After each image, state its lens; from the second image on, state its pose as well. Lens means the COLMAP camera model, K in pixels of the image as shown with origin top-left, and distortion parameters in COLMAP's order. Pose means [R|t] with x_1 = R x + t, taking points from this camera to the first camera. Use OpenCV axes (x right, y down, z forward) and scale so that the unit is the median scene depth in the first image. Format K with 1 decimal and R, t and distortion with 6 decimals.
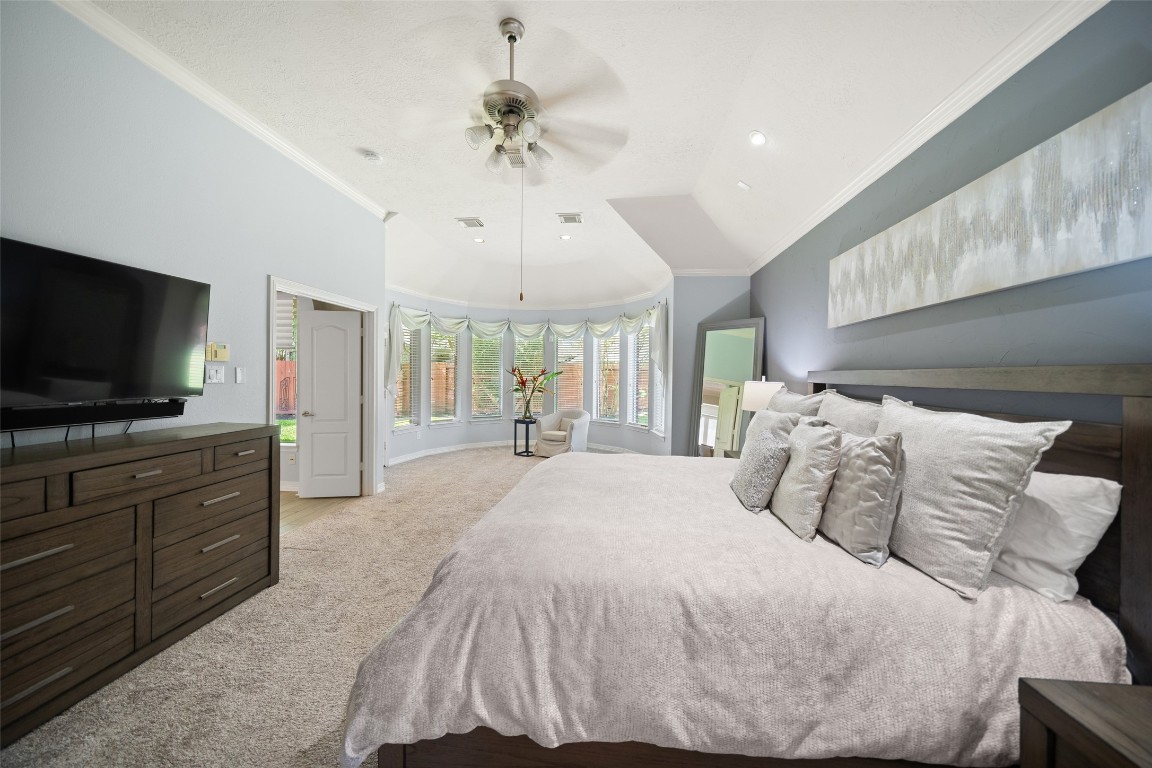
lens RADIAL K [[395.5, 0, 575.2], [0, 395.5, 377.4], [0, 0, 1]] dist [-0.000476, -0.000022]
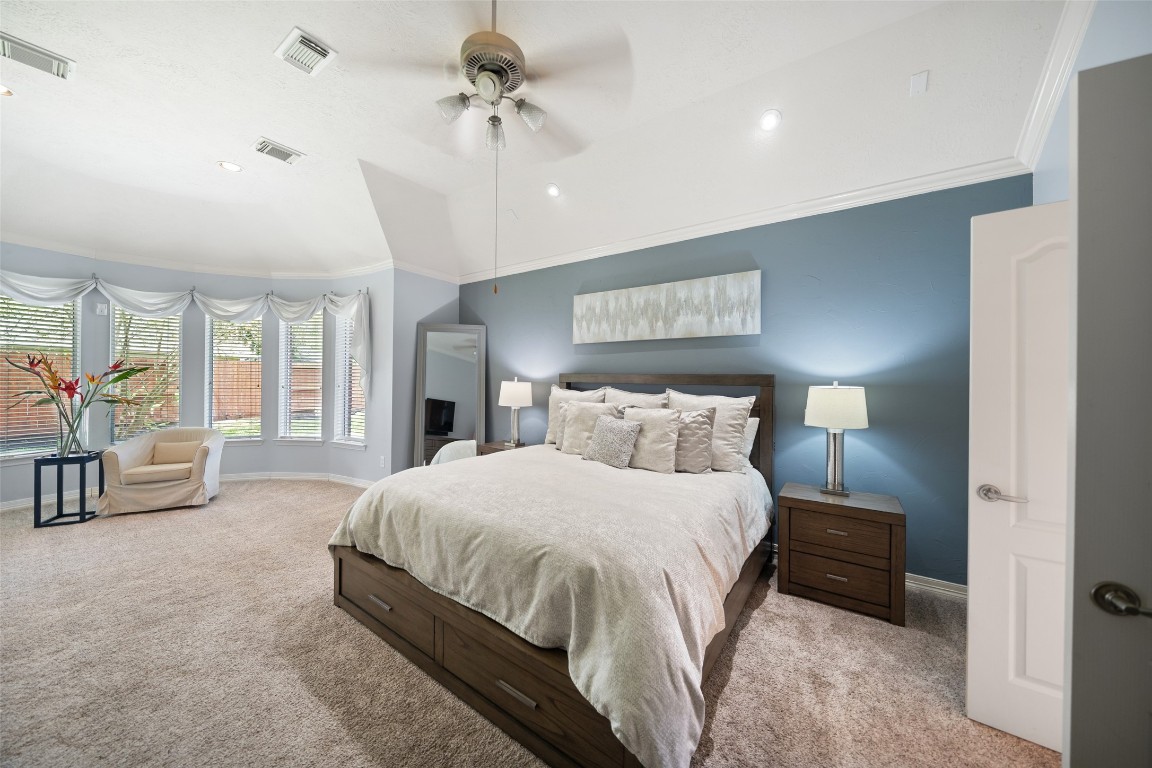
lens RADIAL K [[390.4, 0, 576.0], [0, 390.4, 384.0], [0, 0, 1]] dist [-0.000262, -0.000021]
pose [[0.481475, -0.019635, 0.876240, -0.731846], [-0.001264, 0.999732, 0.023096, -0.012636], [-0.876459, -0.012227, 0.481321, 0.385451]]
